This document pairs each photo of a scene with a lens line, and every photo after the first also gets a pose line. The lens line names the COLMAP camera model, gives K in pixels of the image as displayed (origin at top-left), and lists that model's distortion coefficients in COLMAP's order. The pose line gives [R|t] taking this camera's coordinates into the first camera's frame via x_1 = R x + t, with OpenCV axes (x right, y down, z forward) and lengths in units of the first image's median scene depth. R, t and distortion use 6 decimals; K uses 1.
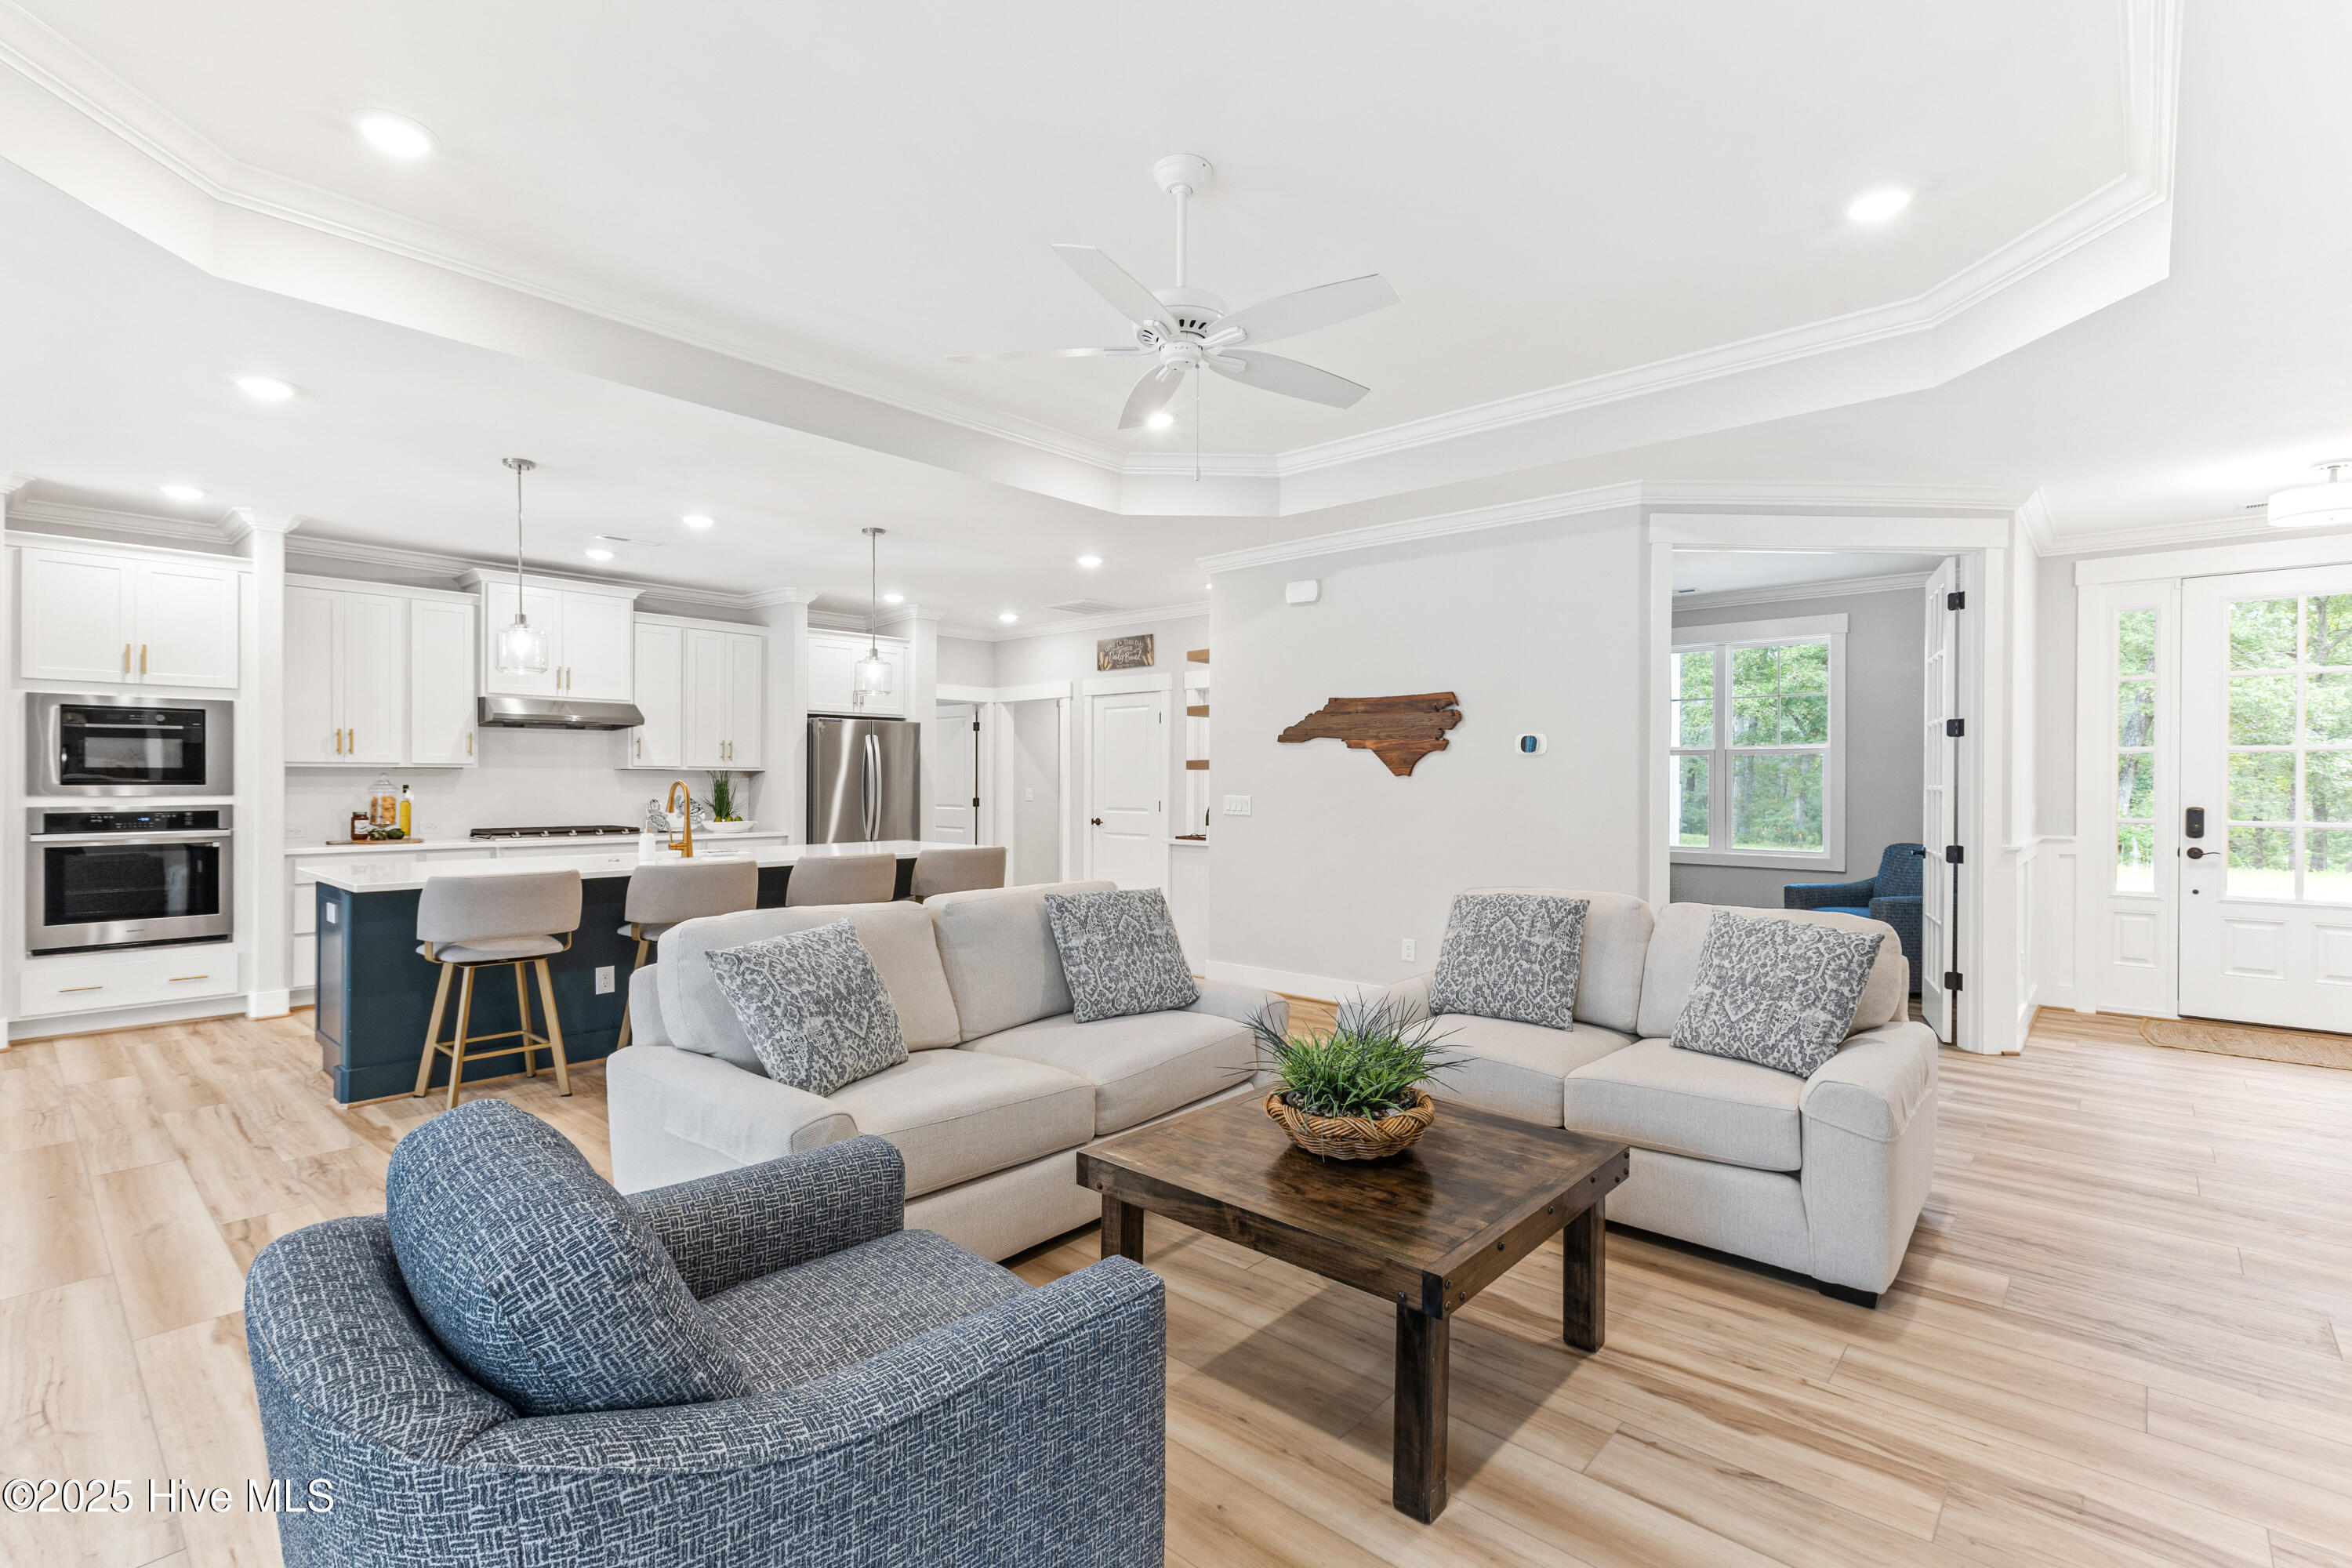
lens RADIAL K [[1066.2, 0, 1162.2], [0, 1066.2, 788.3], [0, 0, 1]] dist [0.003654, -0.000366]
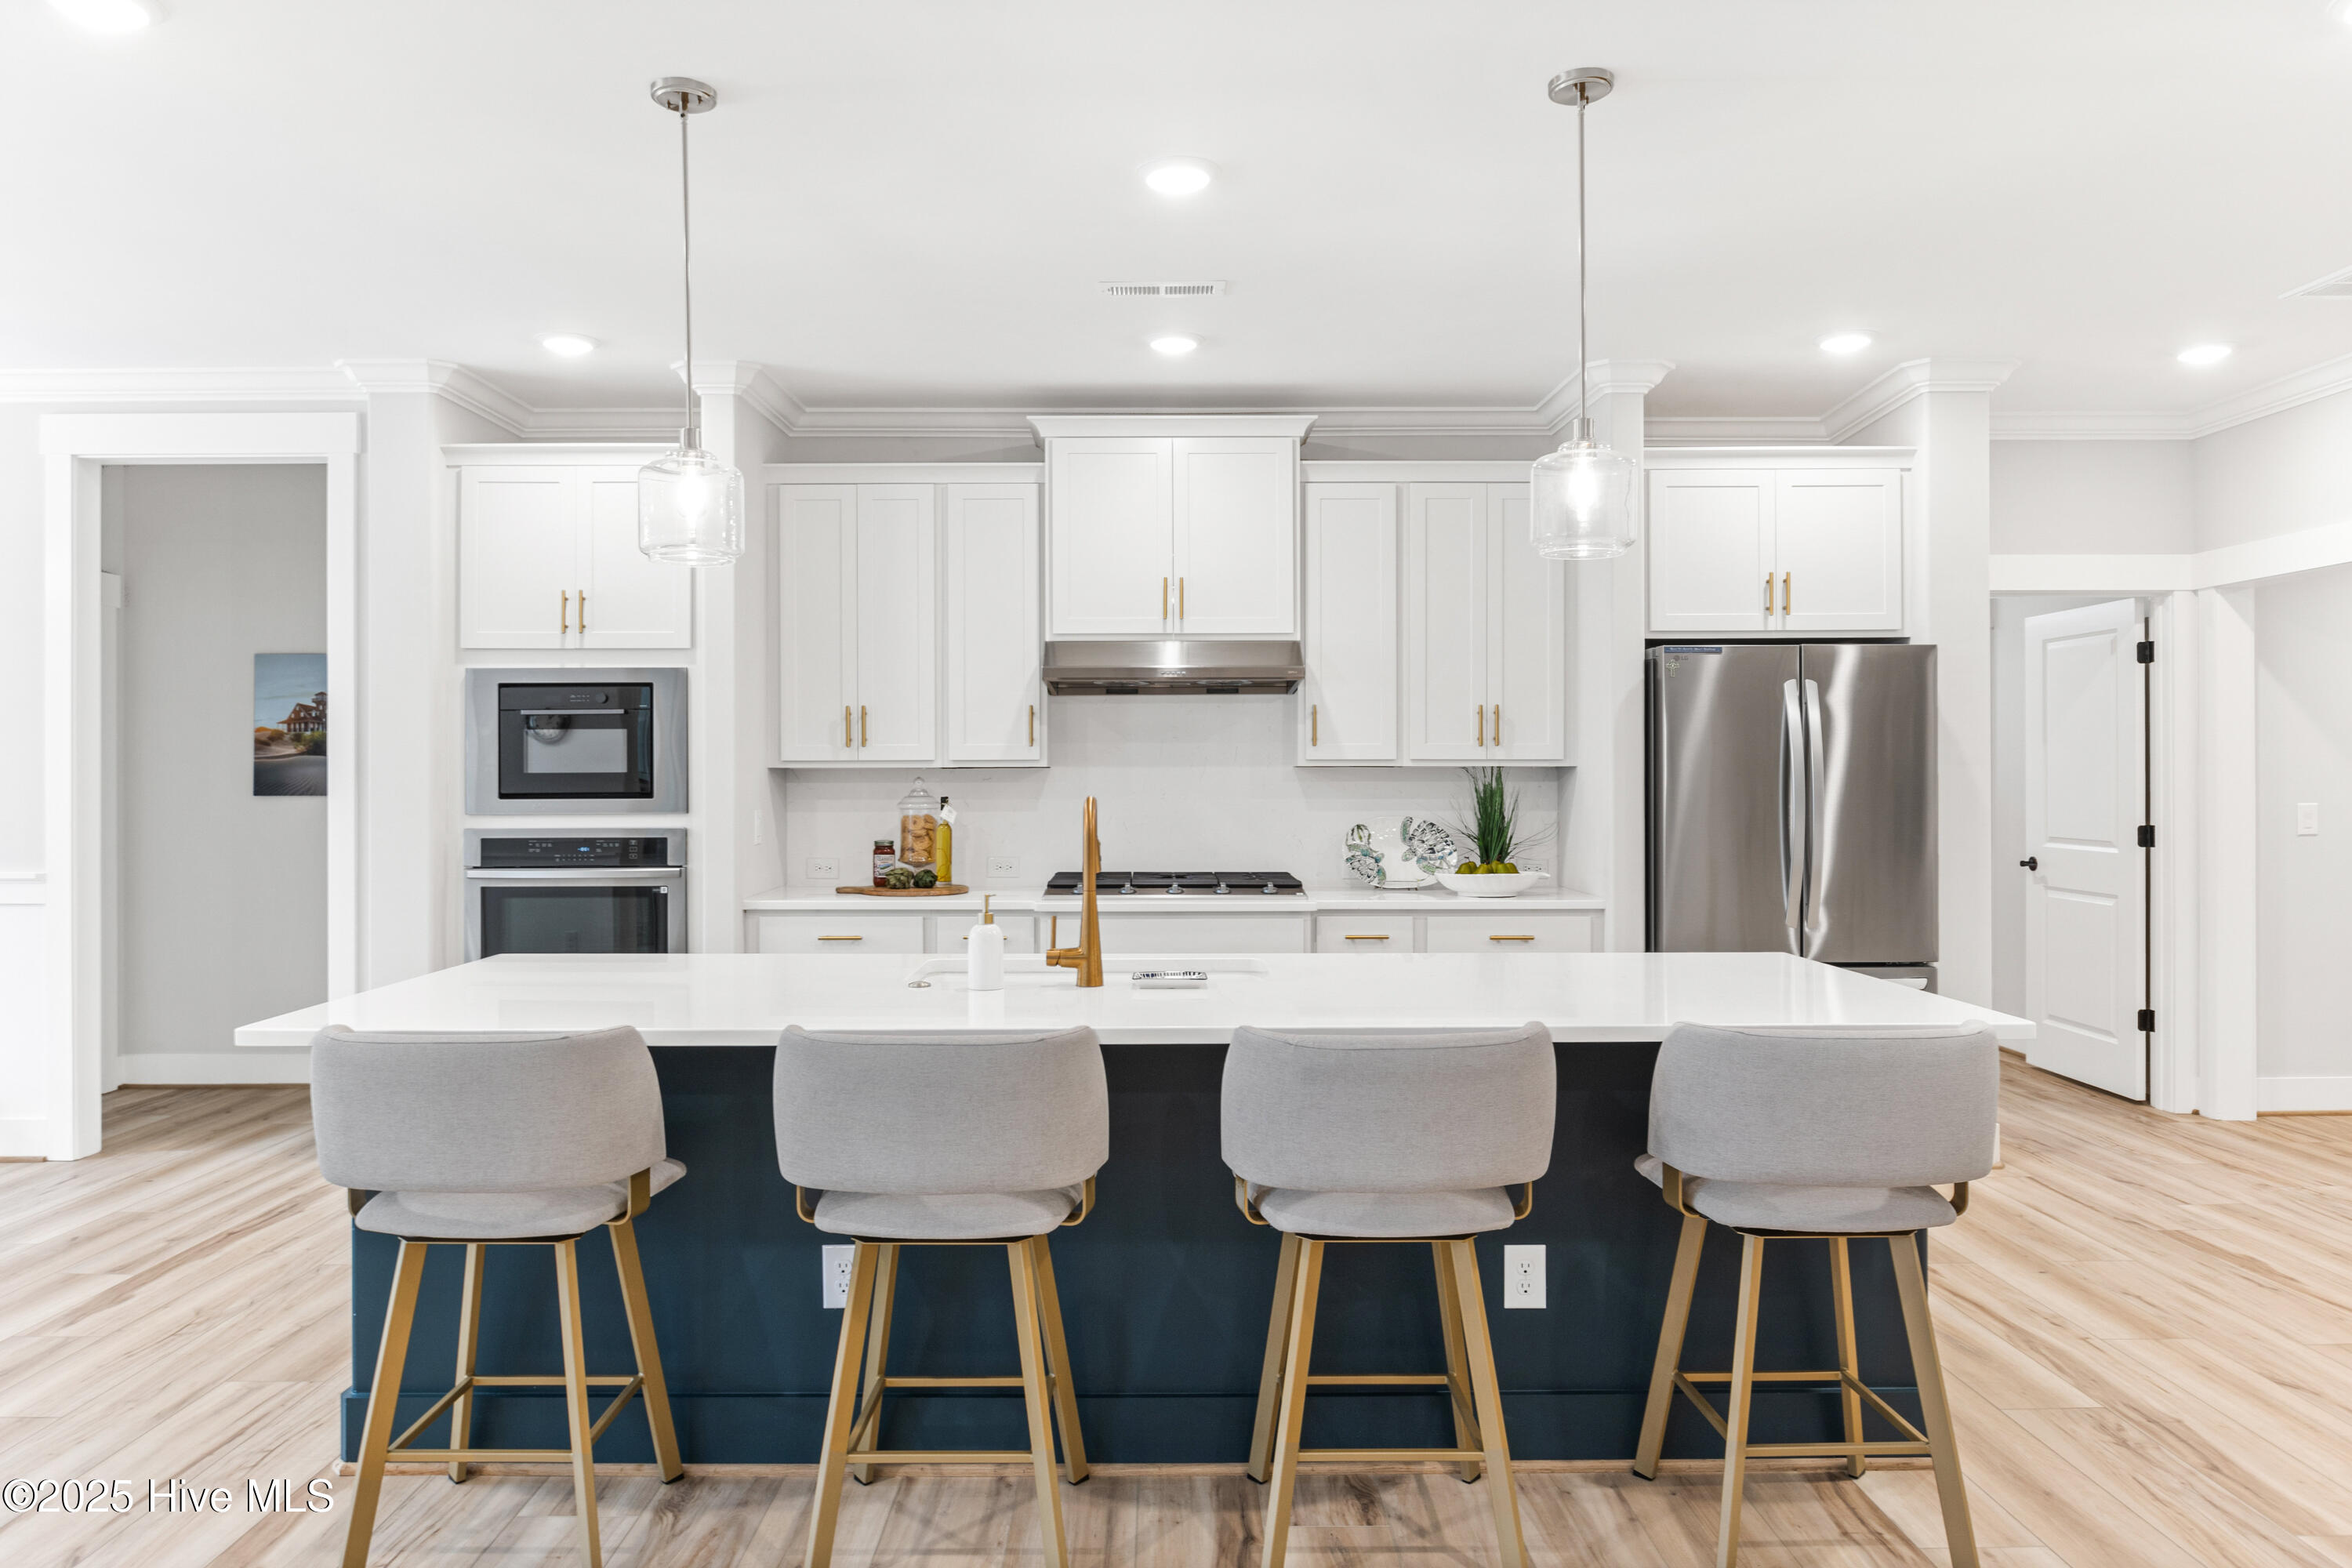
lens RADIAL K [[1527.9, 0, 1173.4], [0, 1527.9, 778.5], [0, 0, 1]] dist [-0.005272, -0.002477]
pose [[0.675628, -0.002989, -0.737236, 0.009104], [-0.000943, 0.999987, -0.004918, -0.009722], [0.737242, 0.004018, 0.675617, 0.534475]]
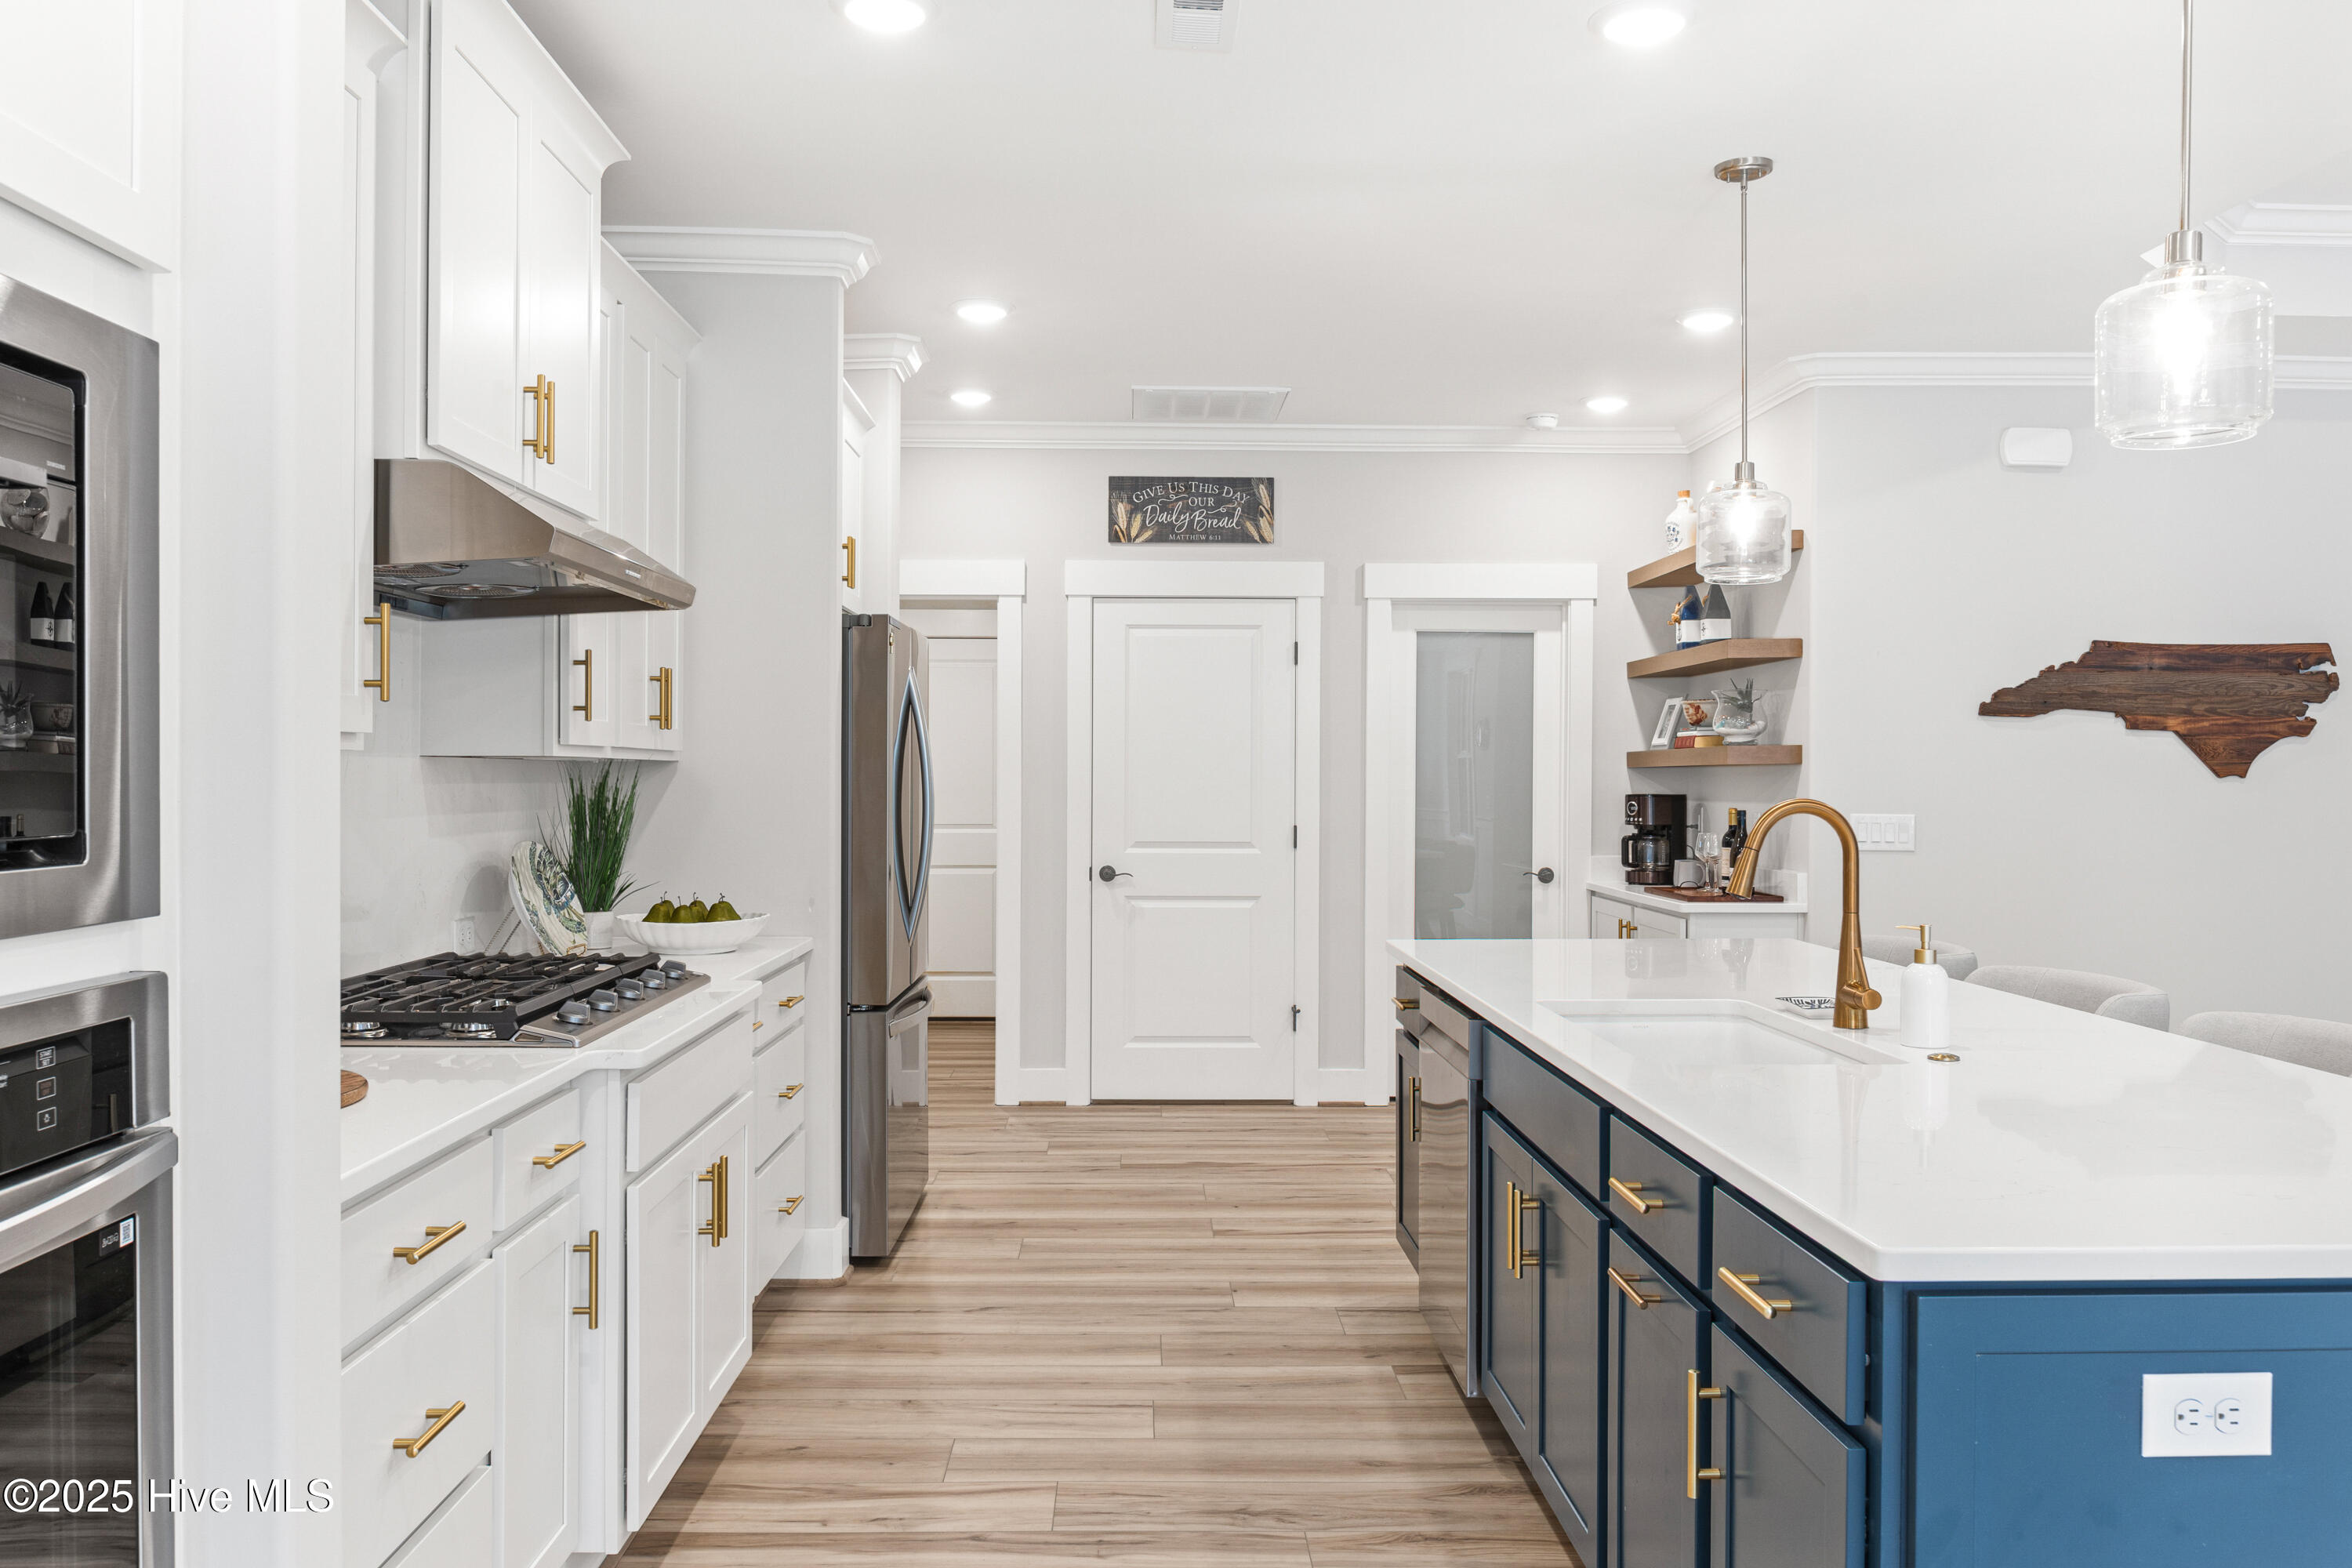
lens RADIAL K [[1820.4, 0, 1160.3], [0, 1820.4, 772.7], [0, 0, 1]] dist [-0.003381, -0.016607]
pose [[0.735227, -0.001398, 0.677819, -0.851507], [0.006076, 0.999971, -0.004529, -0.012574], [-0.677793, 0.007448, 0.735215, 0.617225]]
